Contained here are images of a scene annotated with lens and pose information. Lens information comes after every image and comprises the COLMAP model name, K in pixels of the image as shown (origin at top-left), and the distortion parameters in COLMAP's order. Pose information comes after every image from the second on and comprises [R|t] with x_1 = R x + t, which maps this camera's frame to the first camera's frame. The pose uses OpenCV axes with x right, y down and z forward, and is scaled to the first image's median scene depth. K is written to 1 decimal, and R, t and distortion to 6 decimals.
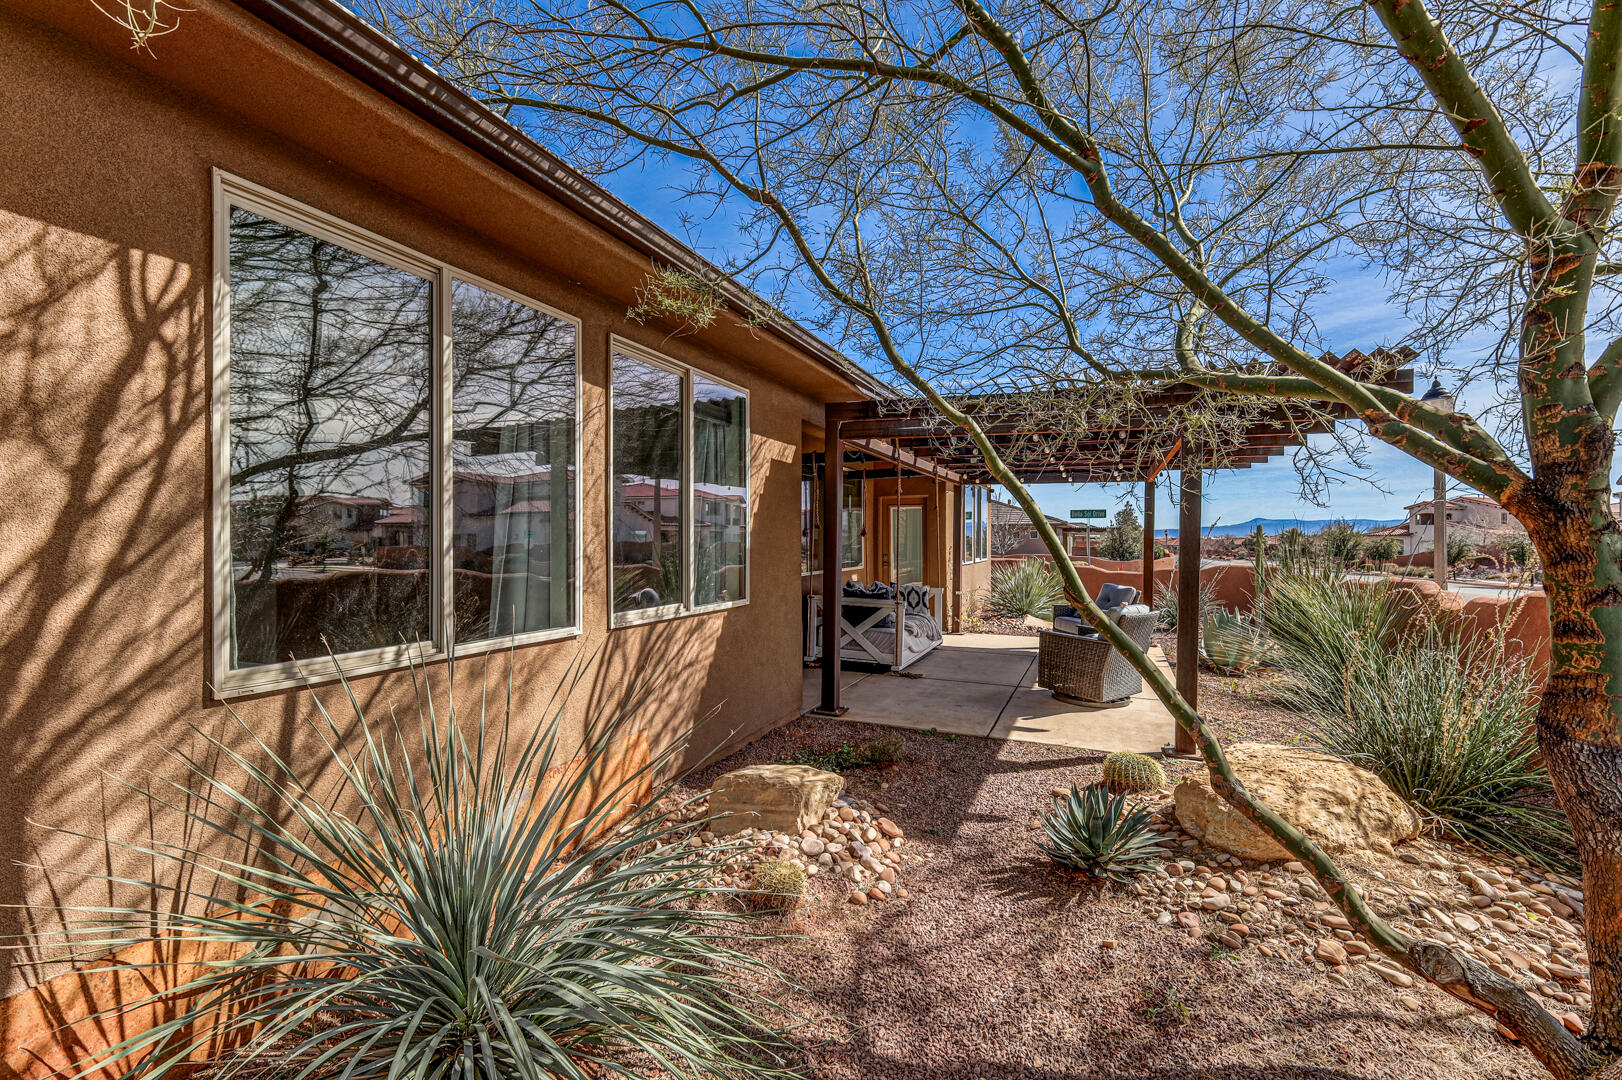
lens RADIAL K [[711.3, 0, 805.0], [0, 711.3, 548.4], [0, 0, 1]] dist [0.001093, -0.000088]
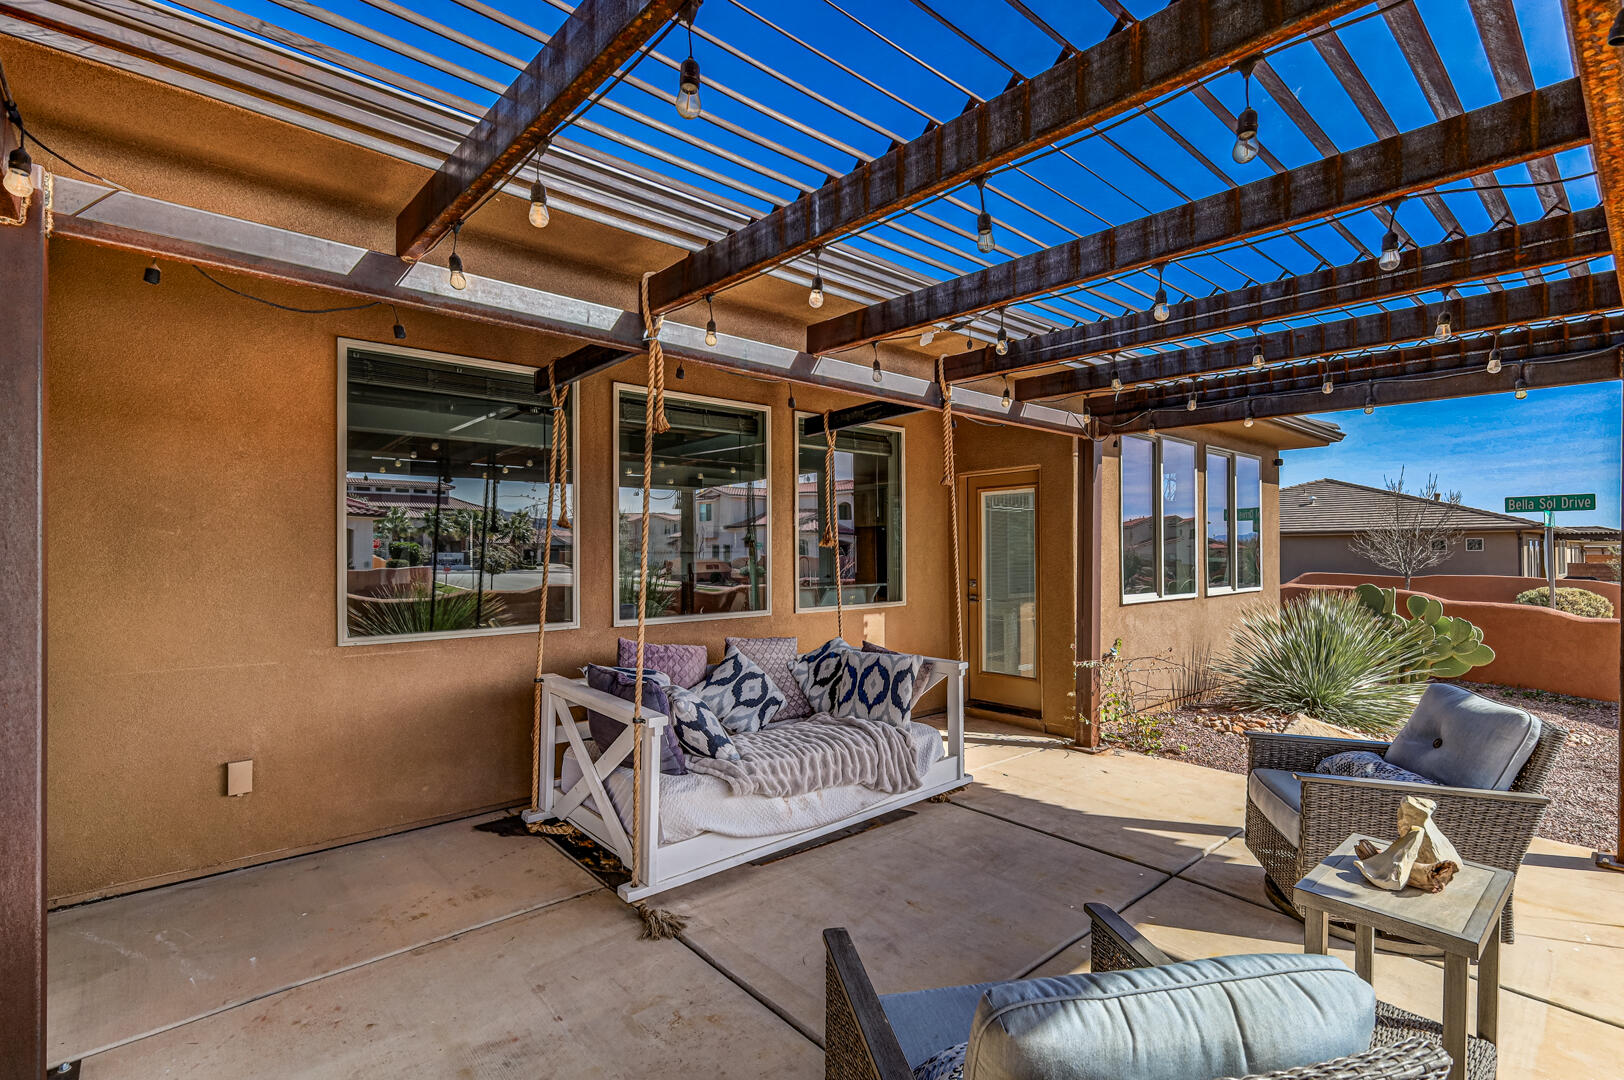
lens RADIAL K [[712.1, 0, 806.0], [0, 712.1, 548.4], [0, 0, 1]] dist [0.001093, -0.000088]
pose [[0.887412, -0.006758, -0.460927, 0.194989], [-0.002767, 0.999796, -0.019985, -0.003631], [0.460968, 0.019010, 0.887213, 0.354641]]
